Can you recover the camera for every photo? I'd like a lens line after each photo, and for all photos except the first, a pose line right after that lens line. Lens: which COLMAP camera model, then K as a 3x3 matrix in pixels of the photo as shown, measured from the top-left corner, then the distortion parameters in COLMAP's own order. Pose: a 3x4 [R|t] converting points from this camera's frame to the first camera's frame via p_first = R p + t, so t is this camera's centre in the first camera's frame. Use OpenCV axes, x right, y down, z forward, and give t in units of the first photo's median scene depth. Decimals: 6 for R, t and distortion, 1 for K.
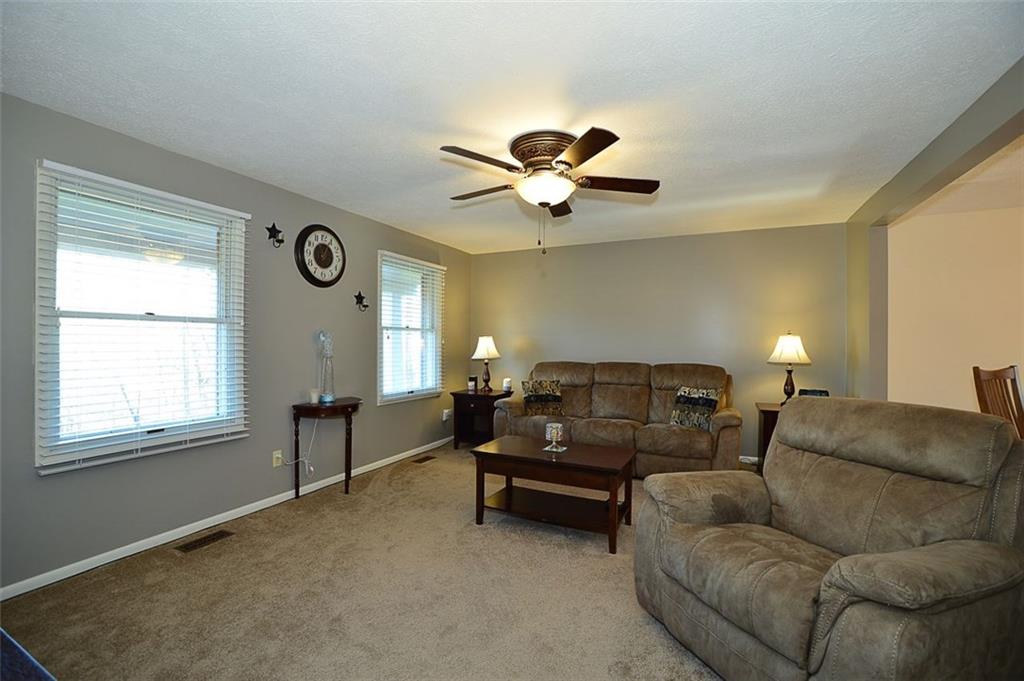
lens RADIAL K [[453.1, 0, 514.2], [0, 453.1, 341.4], [0, 0, 1]] dist [0.000906, 0.000092]
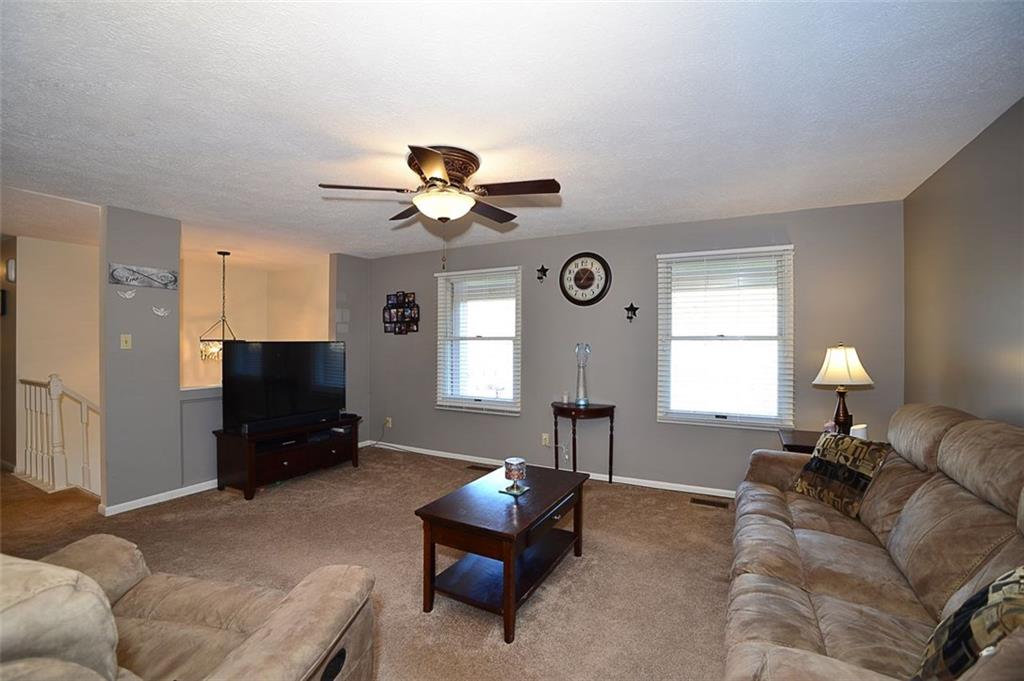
lens RADIAL K [[453.1, 0, 514.2], [0, 453.1, 341.4], [0, 0, 1]] dist [0.000906, 0.000092]
pose [[0.008455, -0.003693, -0.999957, 0.743368], [0.001287, 0.999992, -0.003683, -0.024312], [0.999963, -0.001256, 0.008460, 0.815363]]
